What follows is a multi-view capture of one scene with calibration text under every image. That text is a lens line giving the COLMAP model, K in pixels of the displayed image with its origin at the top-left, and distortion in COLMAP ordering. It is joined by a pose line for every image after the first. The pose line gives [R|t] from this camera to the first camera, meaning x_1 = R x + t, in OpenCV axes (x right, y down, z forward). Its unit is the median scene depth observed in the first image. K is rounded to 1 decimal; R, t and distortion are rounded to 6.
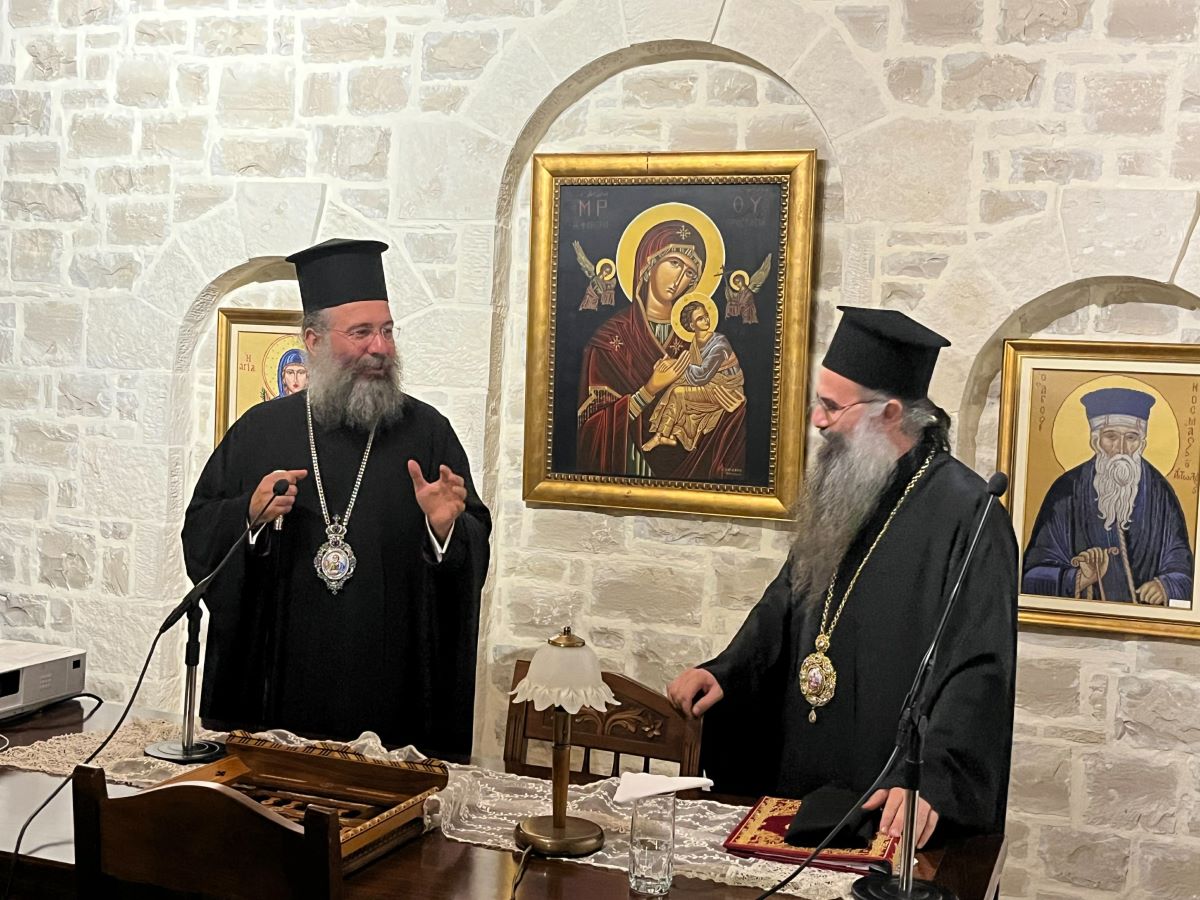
lens RADIAL K [[1551.4, 0, 581.2], [0, 1551.4, 455.0], [0, 0, 1]] dist [0.119282, -0.377463]
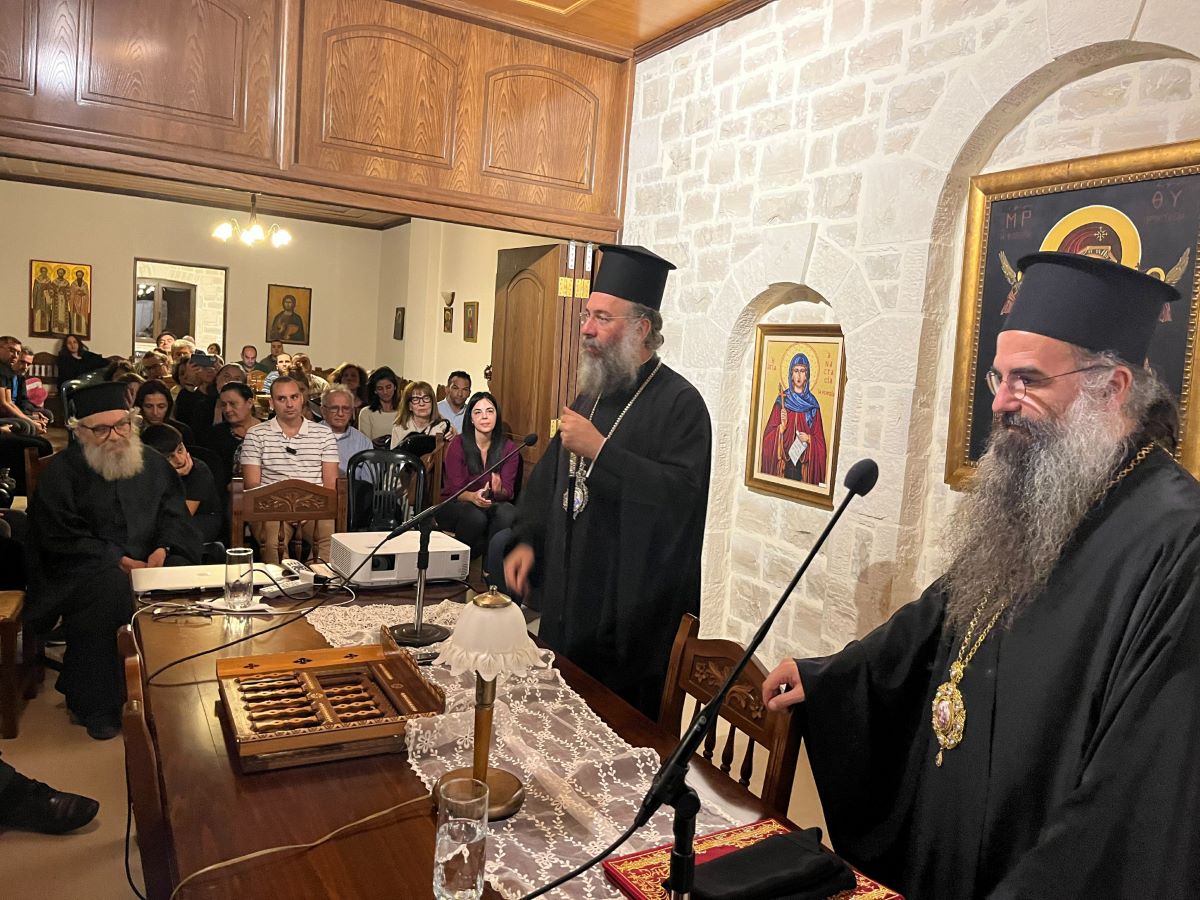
lens RADIAL K [[914.6, 0, 602.7], [0, 914.6, 447.3], [0, 0, 1]] dist [0.060091, -0.085995]
pose [[0.759596, 0.068601, -0.646768, 0.215207], [-0.063453, 0.997495, 0.031279, -0.002381], [0.647293, 0.017280, 0.762045, 0.326740]]
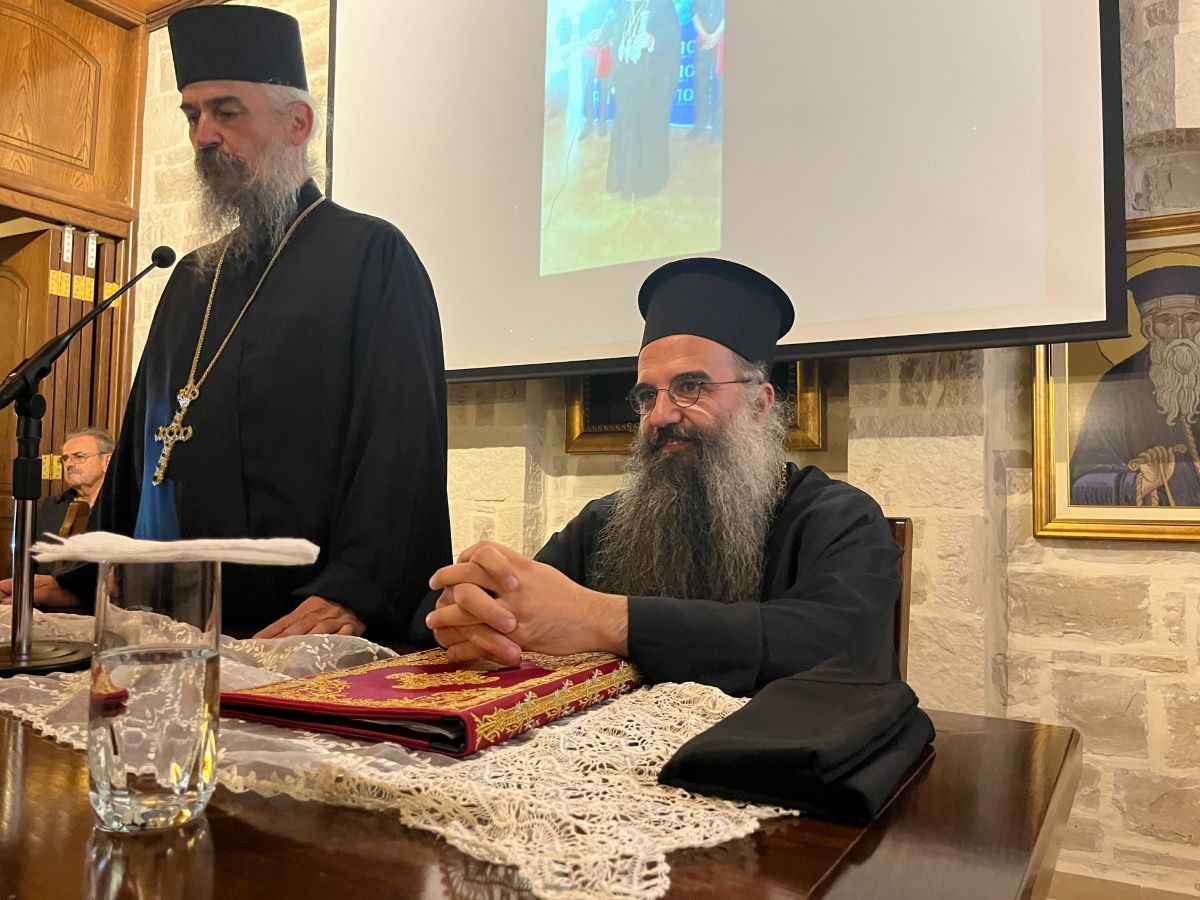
lens RADIAL K [[922.4, 0, 593.6], [0, 922.4, 457.3], [0, 0, 1]] dist [0.060566, -0.089998]
pose [[0.983451, -0.039233, -0.176876, 0.097618], [0.019712, 0.993647, -0.110803, 0.106862], [0.180099, 0.105483, 0.977976, 0.387738]]
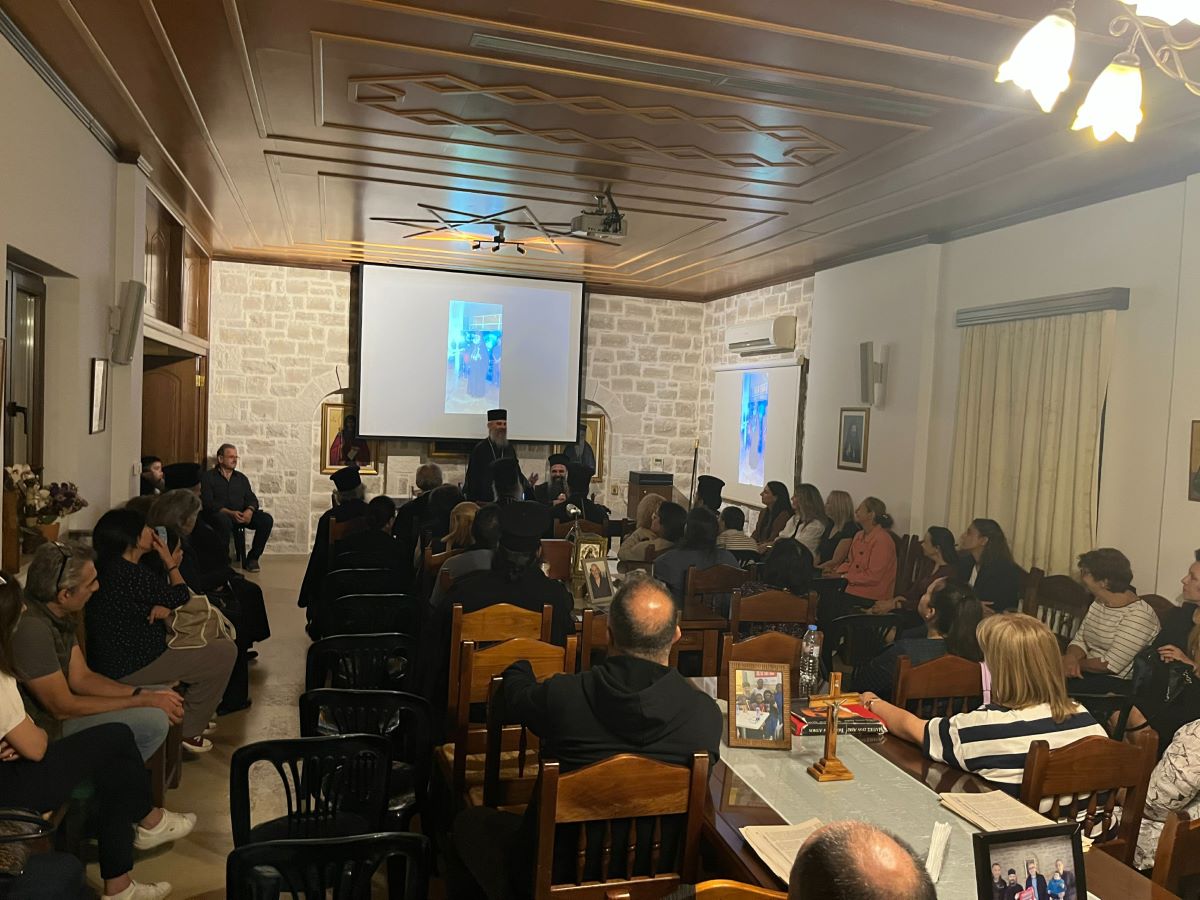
lens RADIAL K [[914.6, 0, 602.7], [0, 914.6, 447.3], [0, 0, 1]] dist [0.060091, -0.085995]
pose [[0.801804, -0.042150, 0.596098, -0.995146], [0.023474, 0.998961, 0.039062, -0.068750], [-0.597125, -0.017327, 0.801961, -0.946017]]
